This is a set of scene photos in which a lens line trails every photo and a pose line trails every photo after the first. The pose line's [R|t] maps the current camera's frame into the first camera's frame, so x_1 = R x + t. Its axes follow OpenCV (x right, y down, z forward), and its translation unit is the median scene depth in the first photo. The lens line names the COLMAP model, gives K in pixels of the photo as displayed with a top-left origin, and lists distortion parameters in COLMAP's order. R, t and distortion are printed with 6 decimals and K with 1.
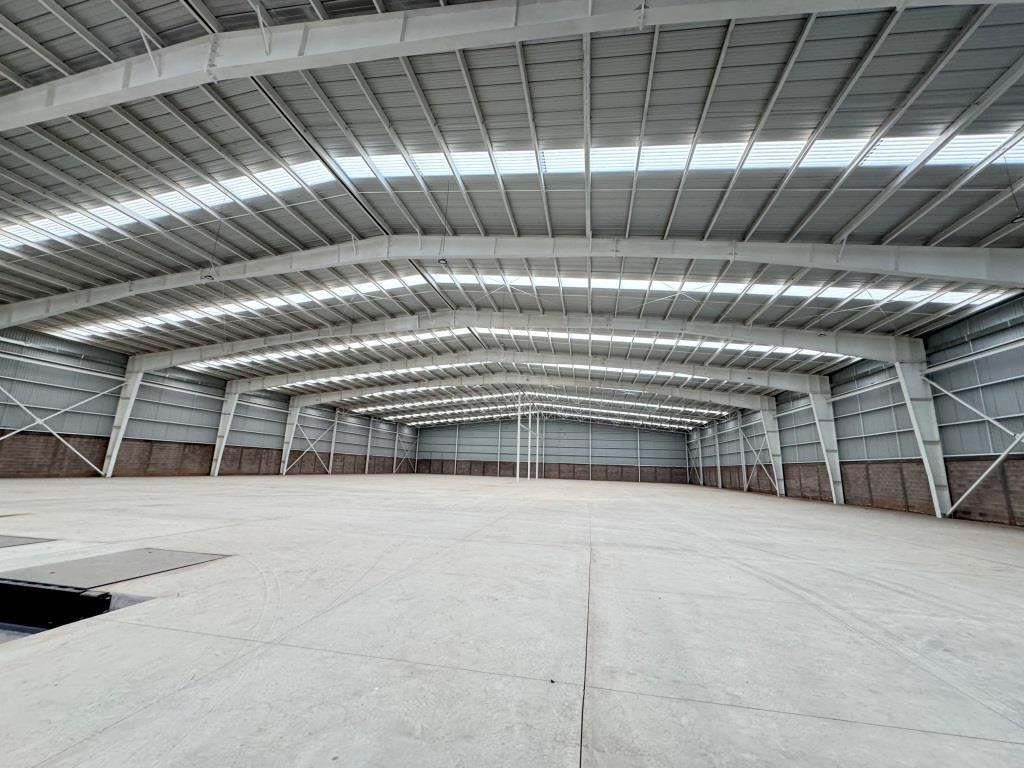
lens RADIAL K [[407.9, 0, 509.5], [0, 407.9, 388.1], [0, 0, 1]] dist [-0.002440, 0.000626]
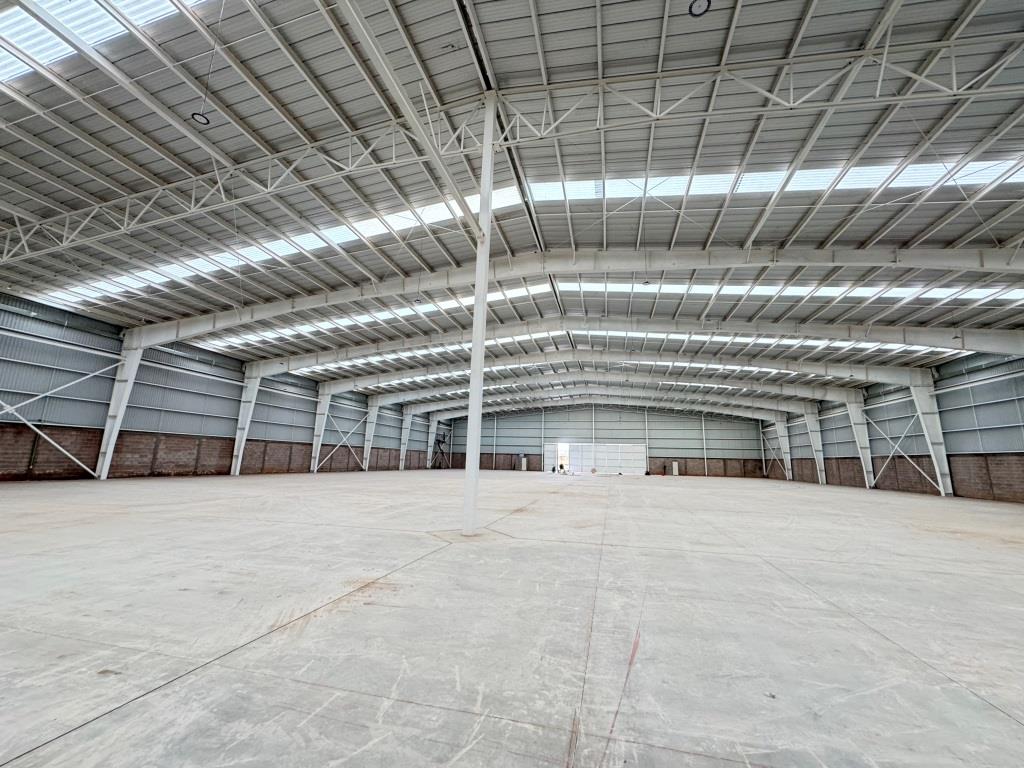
lens RADIAL K [[407.9, 0, 512.4], [0, 407.9, 383.2], [0, 0, 1]] dist [-0.002440, 0.000626]
pose [[0.999164, -0.016513, -0.037391, -0.123665], [0.016718, 0.999847, 0.005176, 0.031791], [0.037300, -0.005797, 0.999287, 0.190530]]
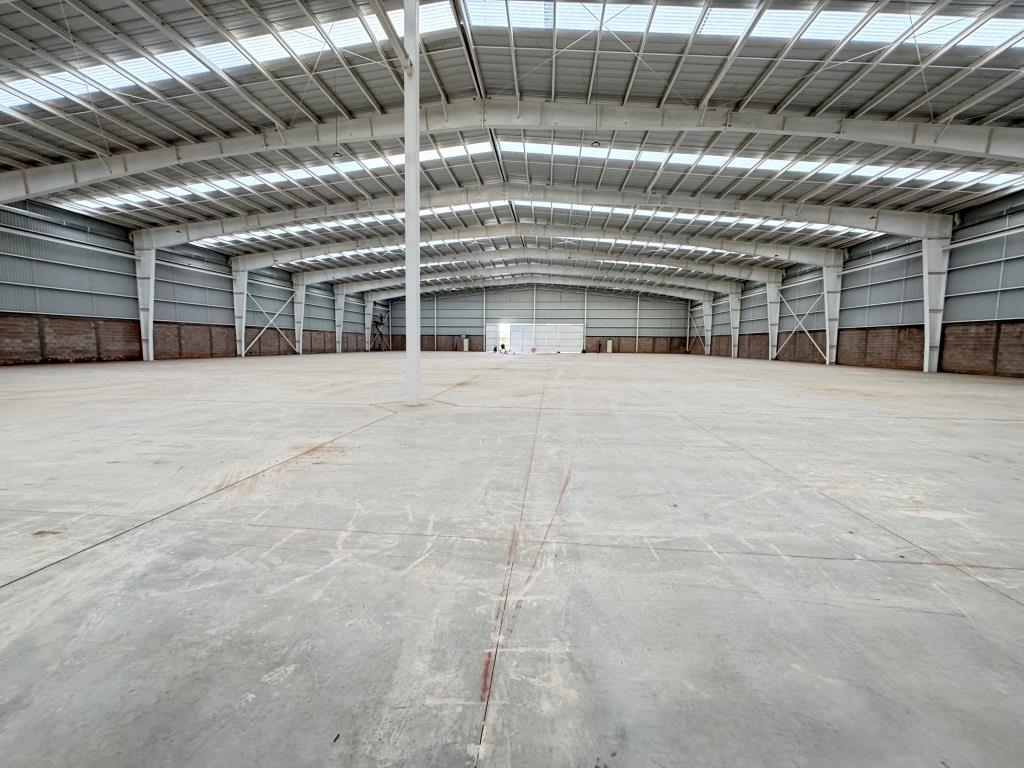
lens RADIAL K [[407.9, 0, 511.9], [0, 407.9, 382.8], [0, 0, 1]] dist [-0.002440, 0.000626]
pose [[0.994689, -0.035062, 0.096770, -0.123937], [0.005665, 0.957414, 0.288664, 0.038240], [-0.102770, -0.286582, 0.952528, 0.191488]]
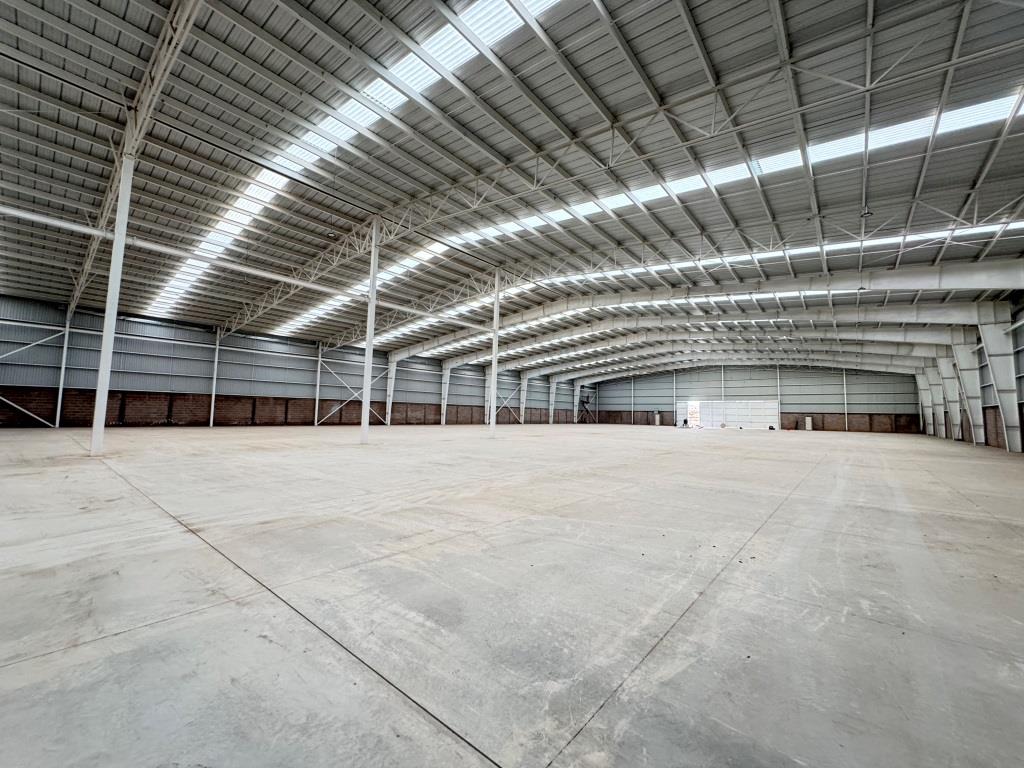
lens RADIAL K [[407.9, 0, 512.7], [0, 407.9, 384.5], [0, 0, 1]] dist [-0.002440, 0.000626]
pose [[0.876663, -0.051935, -0.478294, 0.233615], [0.102850, 0.991405, 0.080863, -0.027360], [0.469983, -0.120082, 0.874469, -0.180516]]
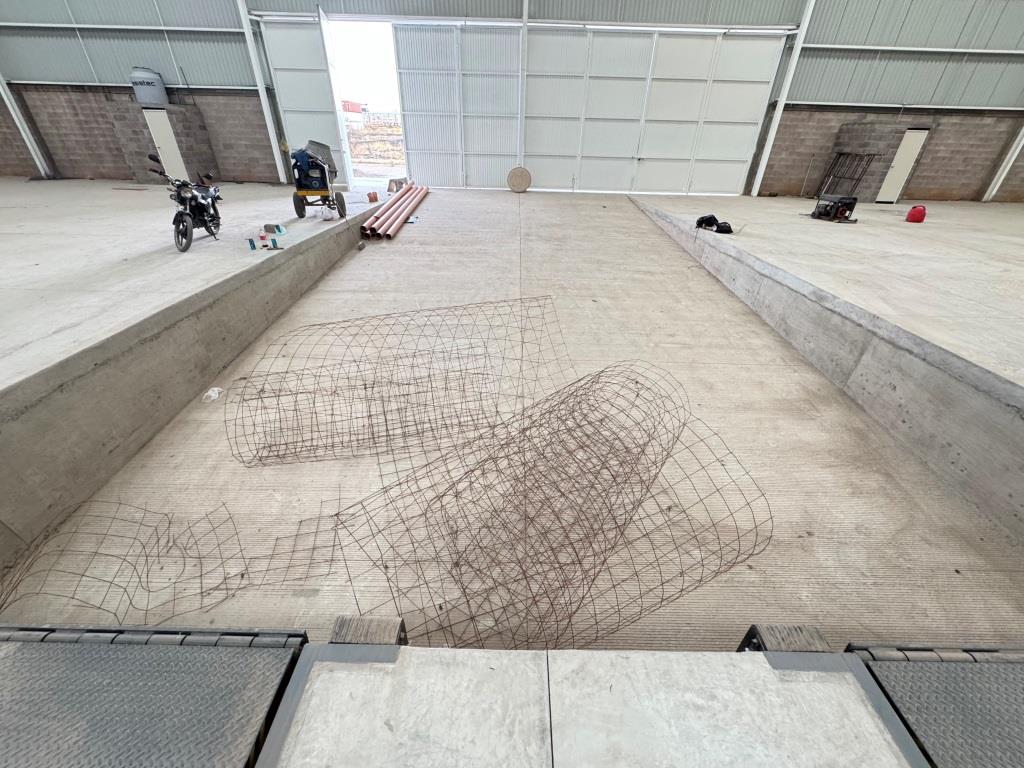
lens RADIAL K [[407.9, 0, 512.1], [0, 407.9, 382.9], [0, 0, 1]] dist [-0.002440, 0.000626]
pose [[0.983398, -0.105511, 0.147635, 0.082647], [-0.023258, 0.733587, 0.679197, 0.320253], [-0.179966, -0.671355, 0.718954, 1.639915]]
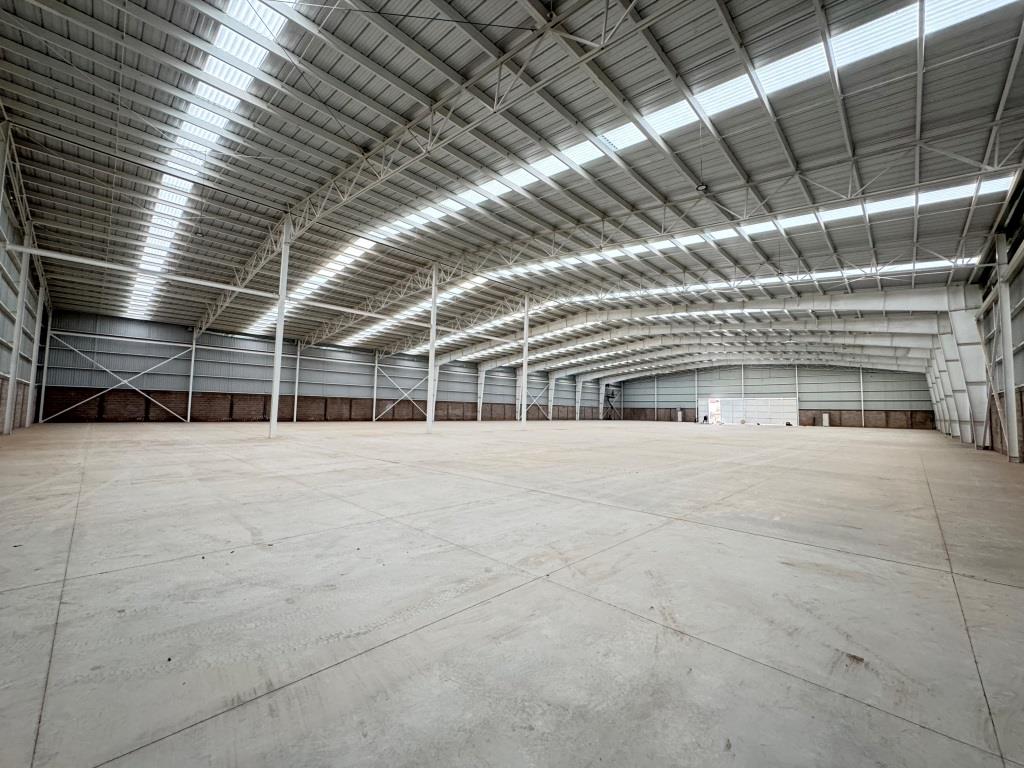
lens RADIAL K [[407.9, 0, 512.8], [0, 407.9, 383.9], [0, 0, 1]] dist [-0.002440, 0.000626]
pose [[0.838687, -0.054728, -0.541857, 0.326863], [0.115127, 0.990270, 0.078175, -0.053802], [0.532306, -0.127946, 0.836827, -0.331868]]
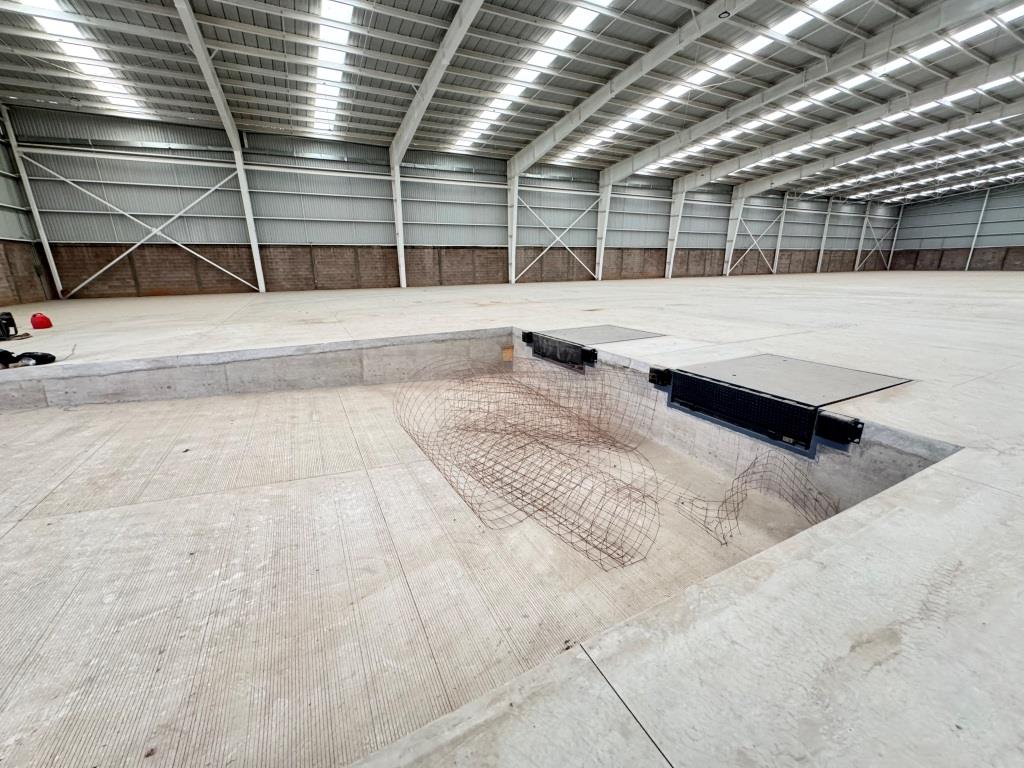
lens RADIAL K [[407.9, 0, 514.7], [0, 407.9, 378.9], [0, 0, 1]] dist [-0.002440, 0.000626]
pose [[0.621709, 0.168477, -0.764914, -0.113635], [0.184665, 0.917532, 0.352184, 0.005988], [0.761168, -0.360209, 0.539327, 0.017095]]
